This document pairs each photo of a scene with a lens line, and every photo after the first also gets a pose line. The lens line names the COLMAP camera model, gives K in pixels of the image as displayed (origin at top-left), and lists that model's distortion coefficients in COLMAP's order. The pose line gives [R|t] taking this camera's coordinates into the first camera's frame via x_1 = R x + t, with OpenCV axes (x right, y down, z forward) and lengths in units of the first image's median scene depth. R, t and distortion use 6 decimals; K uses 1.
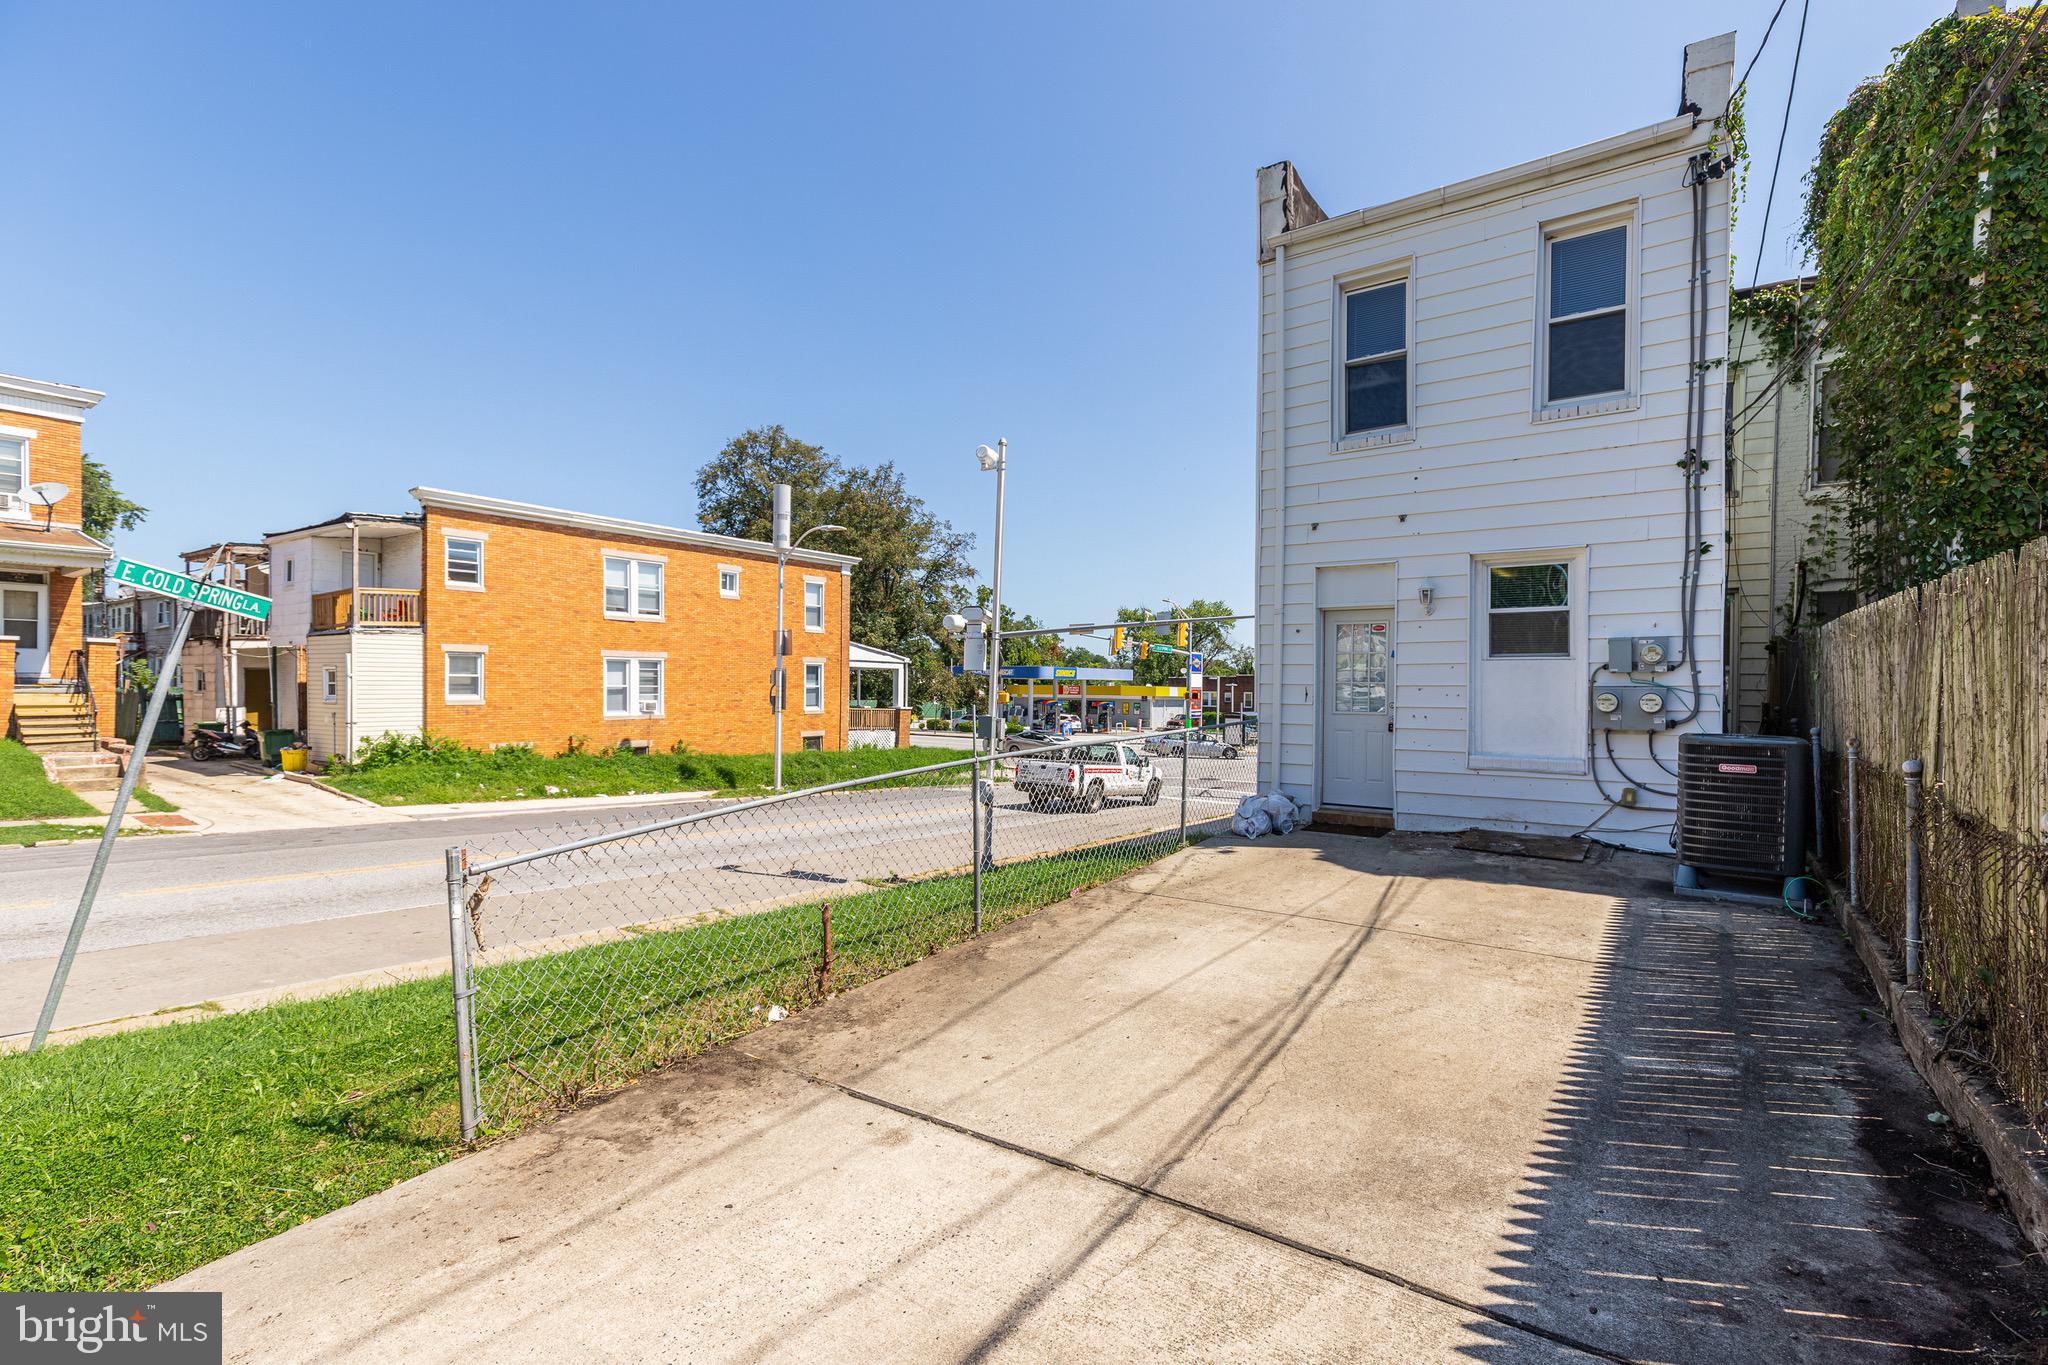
lens RADIAL K [[921.9, 0, 1034.0], [0, 921.9, 690.6], [0, 0, 1]] dist [0.014154, -0.003116]
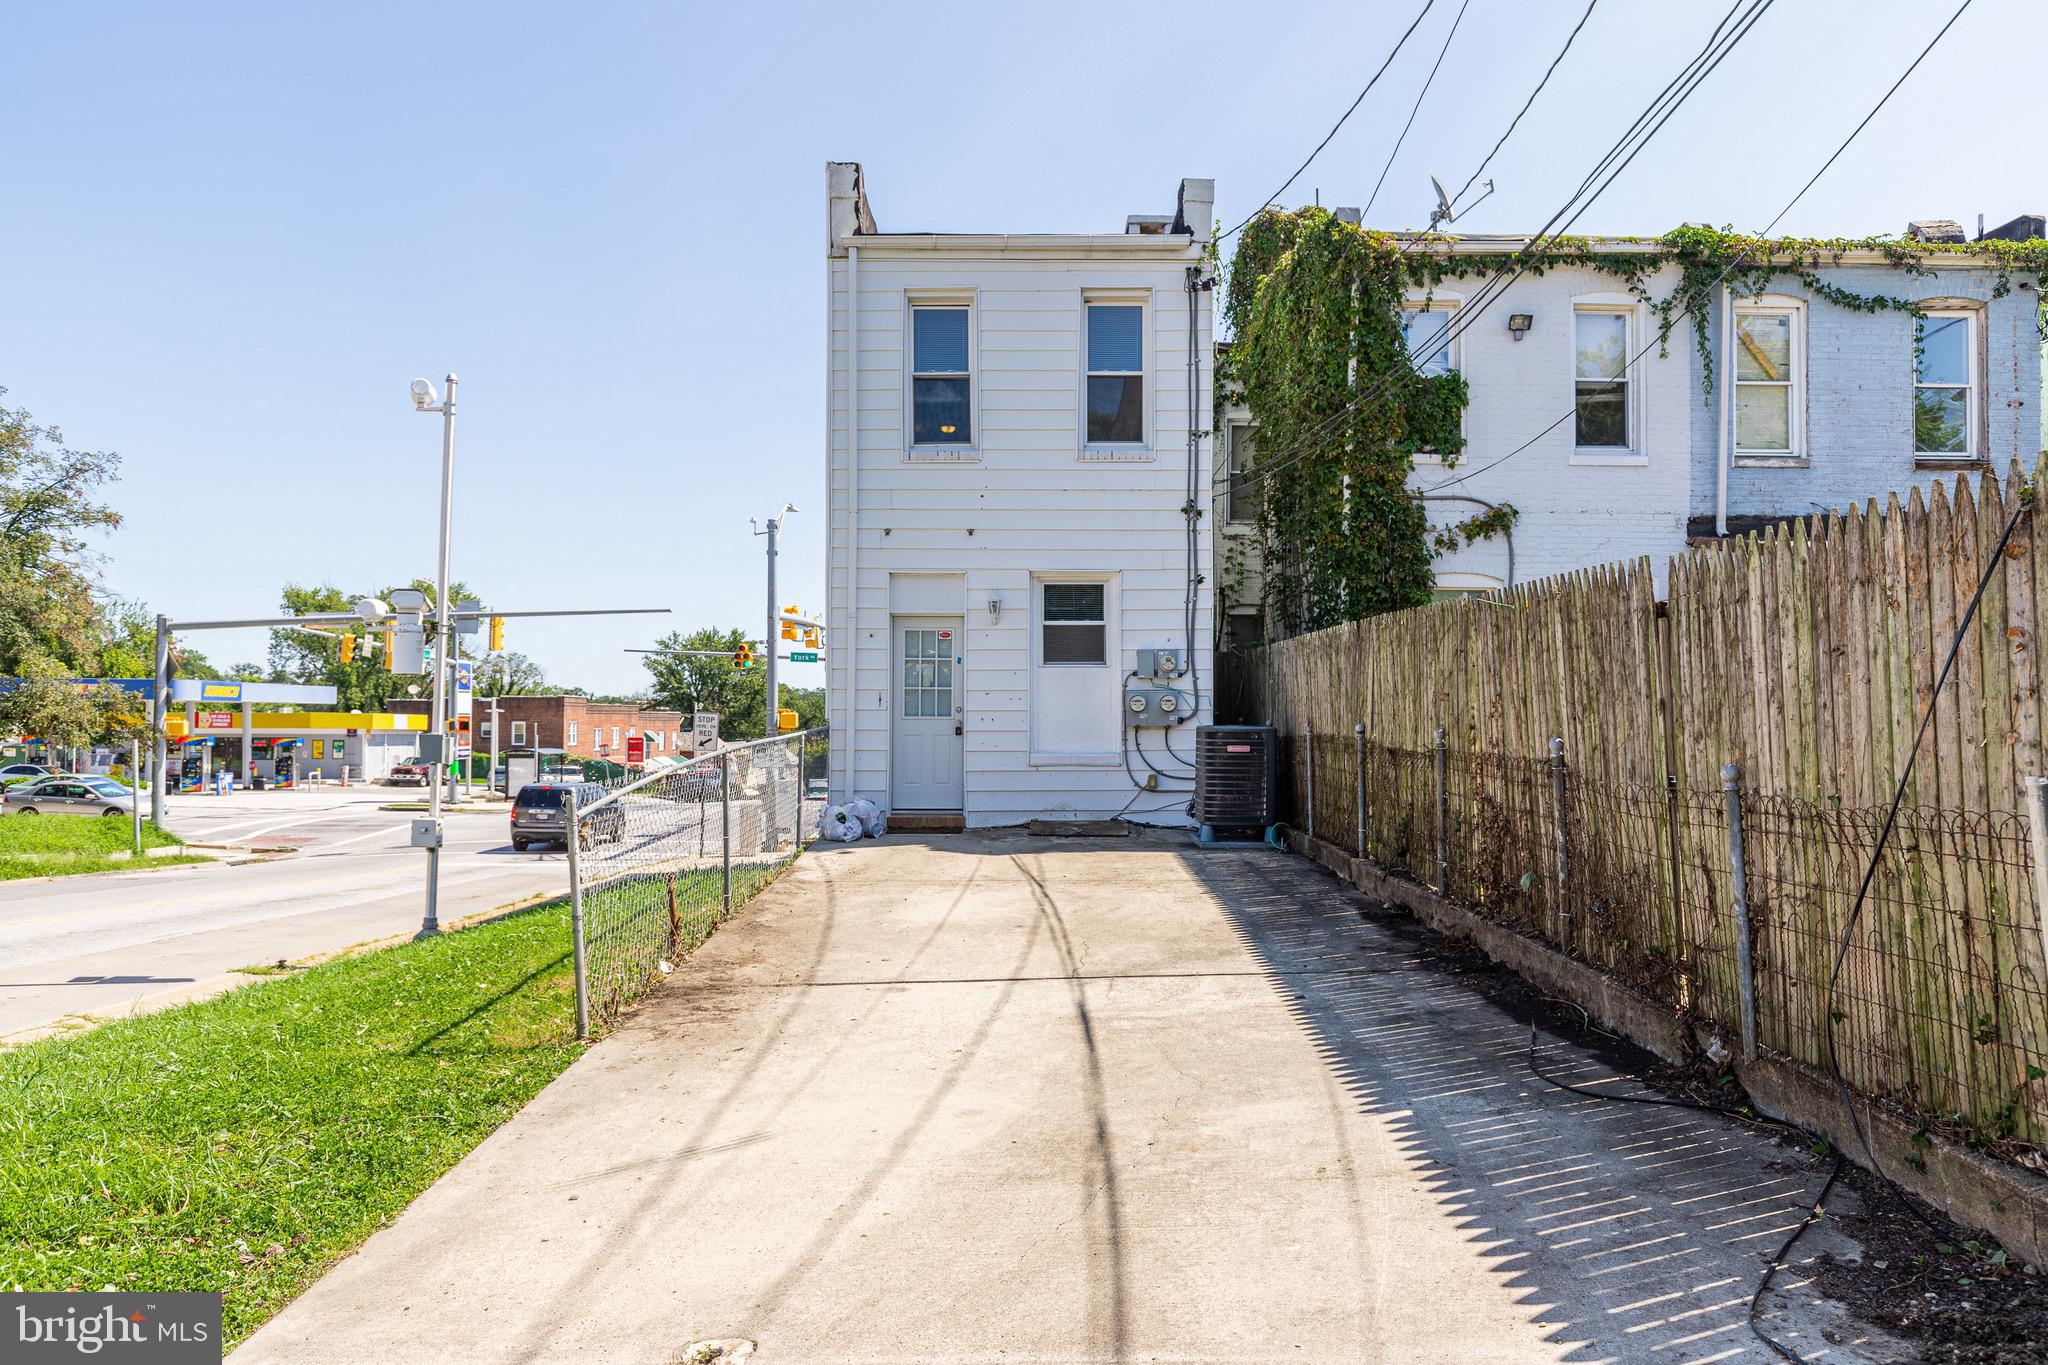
lens RADIAL K [[1365.4, 0, 1035.8], [0, 1365.4, 688.6], [0, 0, 1]] dist [-0.004225, -0.001564]
pose [[0.813306, 0.006123, 0.581804, -0.501930], [0.008050, 0.999731, -0.021774, 0.030534], [-0.581781, 0.022392, 0.813038, -0.346228]]
